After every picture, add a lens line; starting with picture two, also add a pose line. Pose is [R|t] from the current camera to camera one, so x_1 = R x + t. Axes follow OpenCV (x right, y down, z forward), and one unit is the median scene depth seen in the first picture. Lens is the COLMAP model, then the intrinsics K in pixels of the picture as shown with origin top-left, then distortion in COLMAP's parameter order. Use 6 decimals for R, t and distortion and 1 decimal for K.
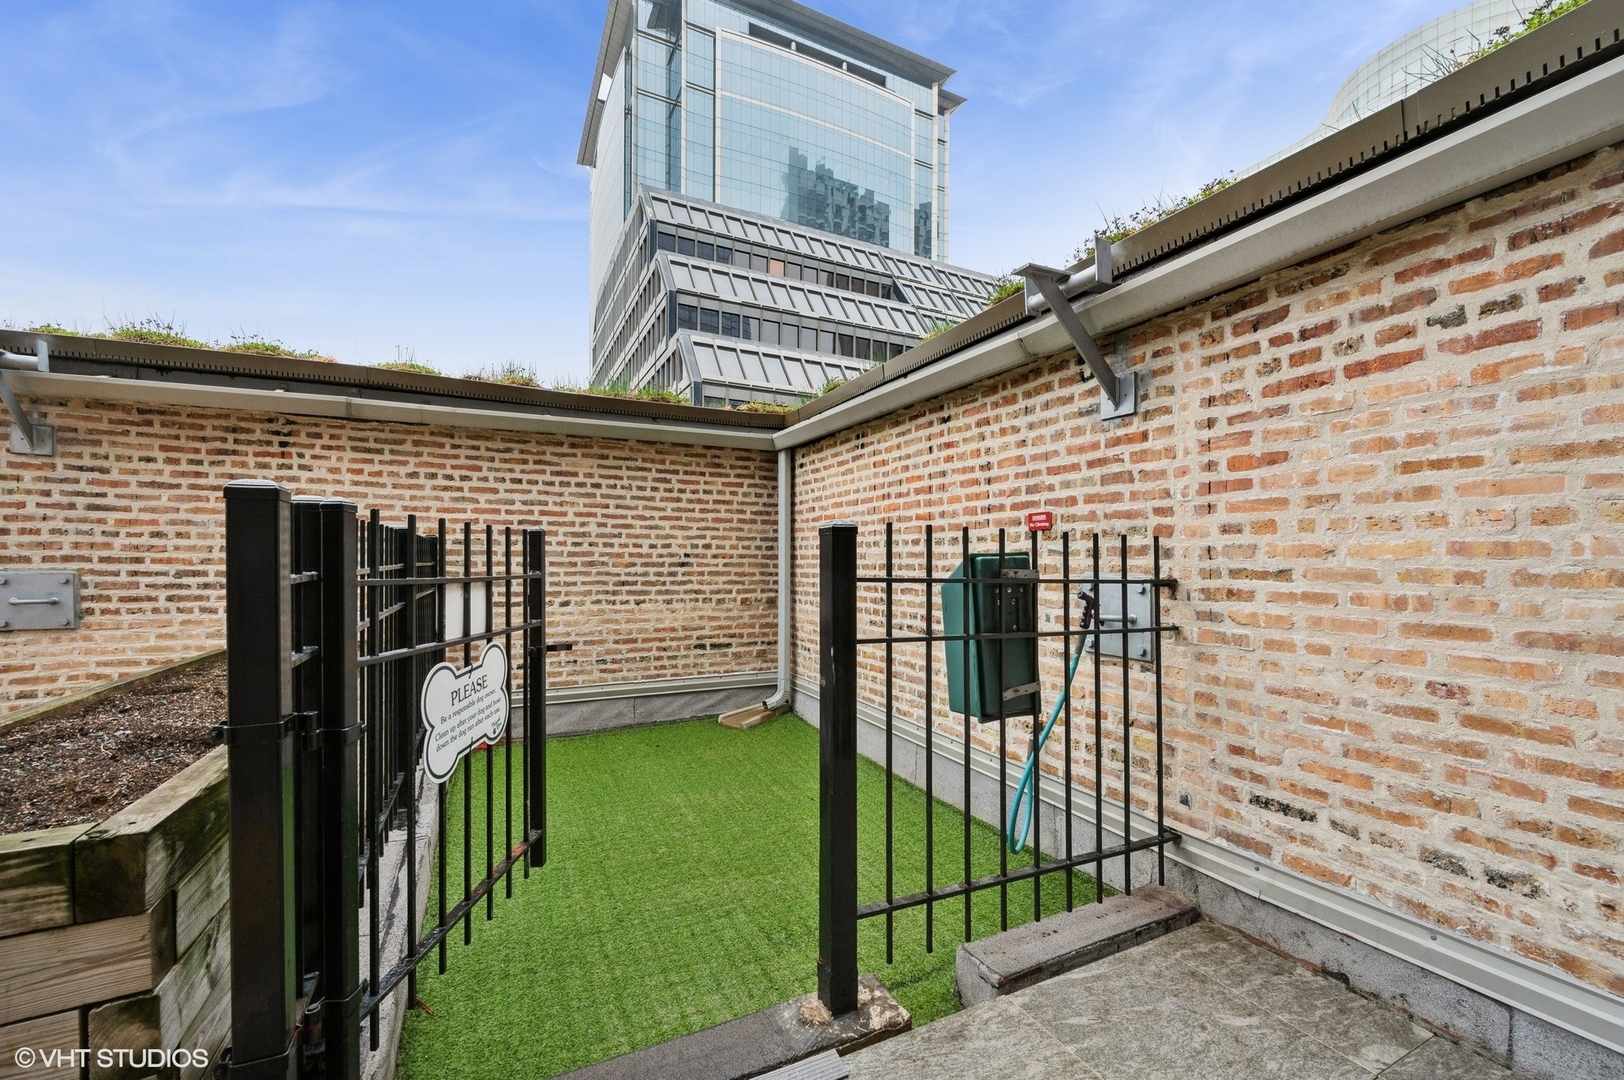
lens RADIAL K [[642.1, 0, 817.4], [0, 642.1, 545.5], [0, 0, 1]] dist [-0.000536, -0.000229]
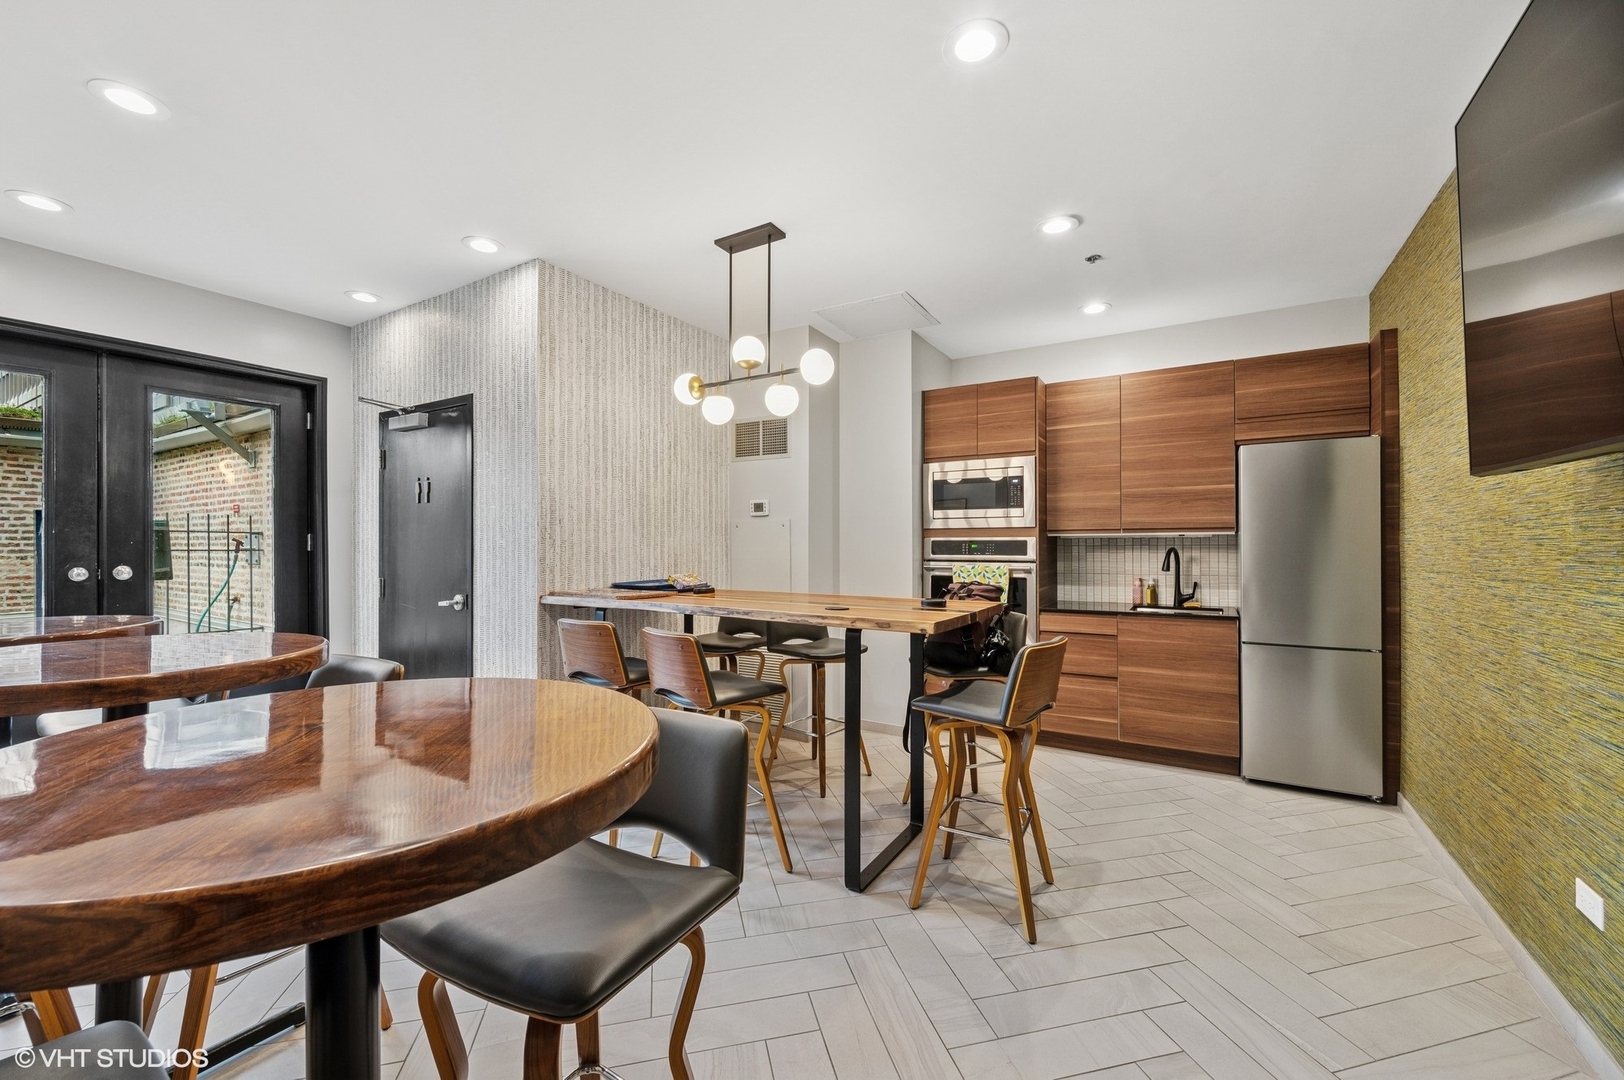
lens RADIAL K [[642.1, 0, 817.4], [0, 642.1, 545.5], [0, 0, 1]] dist [-0.000536, -0.000229]
pose [[0.843132, -0.005949, 0.537674, 0.569242], [-0.007583, 0.999708, 0.022952, 0.016258], [-0.537653, -0.023429, 0.842840, -1.331090]]
